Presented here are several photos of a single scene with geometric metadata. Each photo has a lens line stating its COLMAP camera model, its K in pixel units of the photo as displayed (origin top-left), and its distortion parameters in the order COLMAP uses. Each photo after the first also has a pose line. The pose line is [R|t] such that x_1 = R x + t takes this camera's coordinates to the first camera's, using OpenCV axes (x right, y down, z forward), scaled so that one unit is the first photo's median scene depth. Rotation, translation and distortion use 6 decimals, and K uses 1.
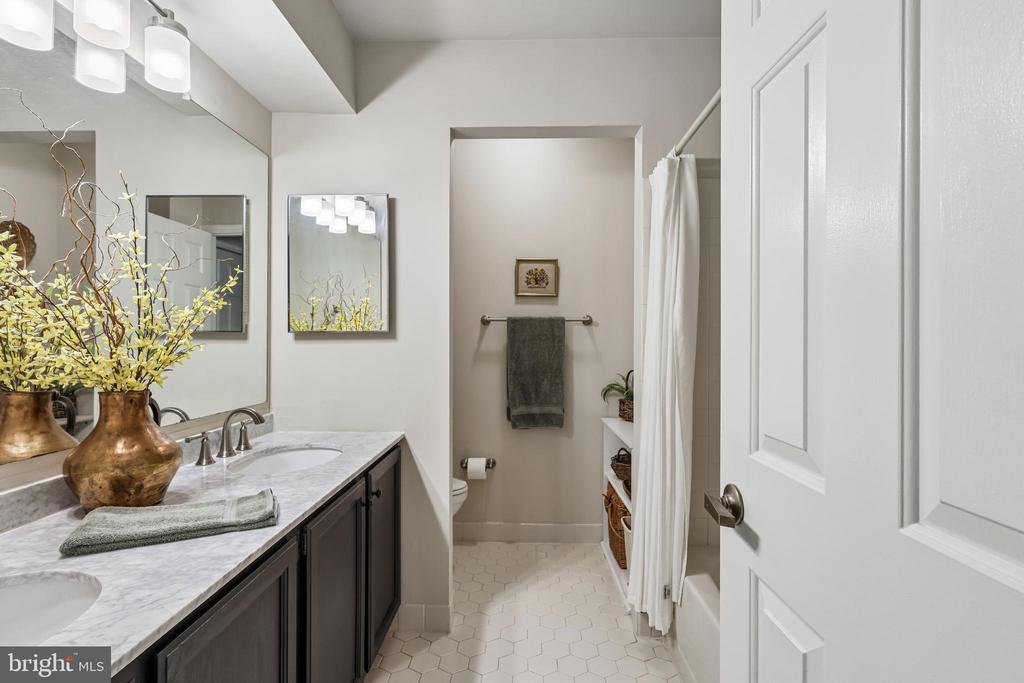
lens RADIAL K [[484.5, 0, 518.2], [0, 484.5, 340.1], [0, 0, 1]] dist [-0.007407, 0.004383]
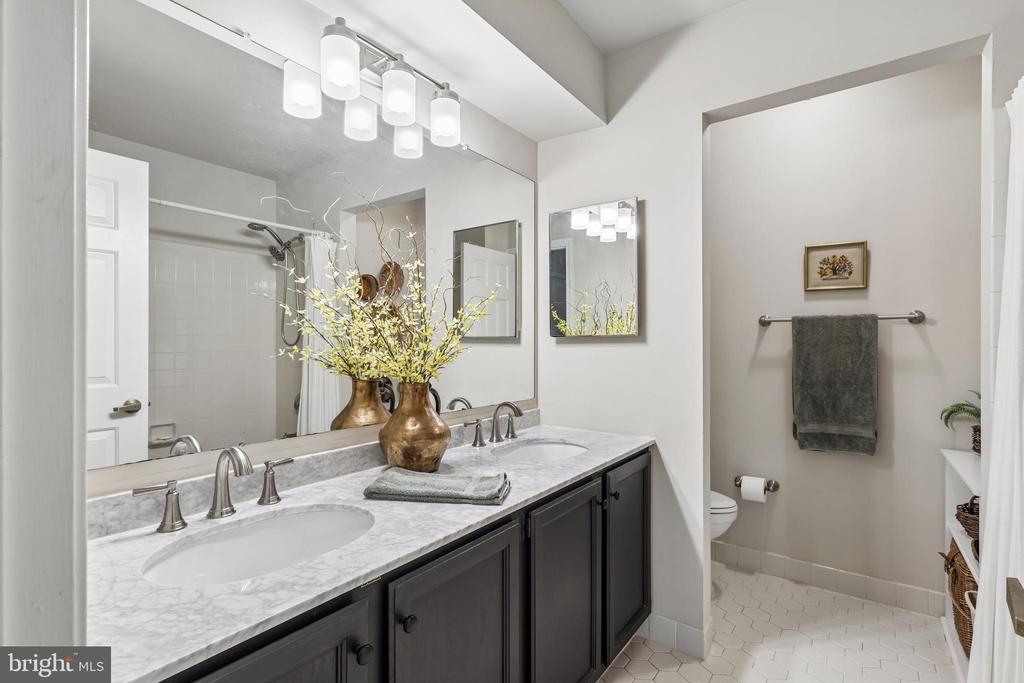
lens RADIAL K [[484.5, 0, 515.5], [0, 484.5, 345.3], [0, 0, 1]] dist [-0.007407, 0.004383]
pose [[0.820501, -0.000590, -0.571645, 0.096809], [0.001735, 0.999997, 0.001458, 0.001229], [0.571642, -0.002188, 0.820500, 0.041635]]
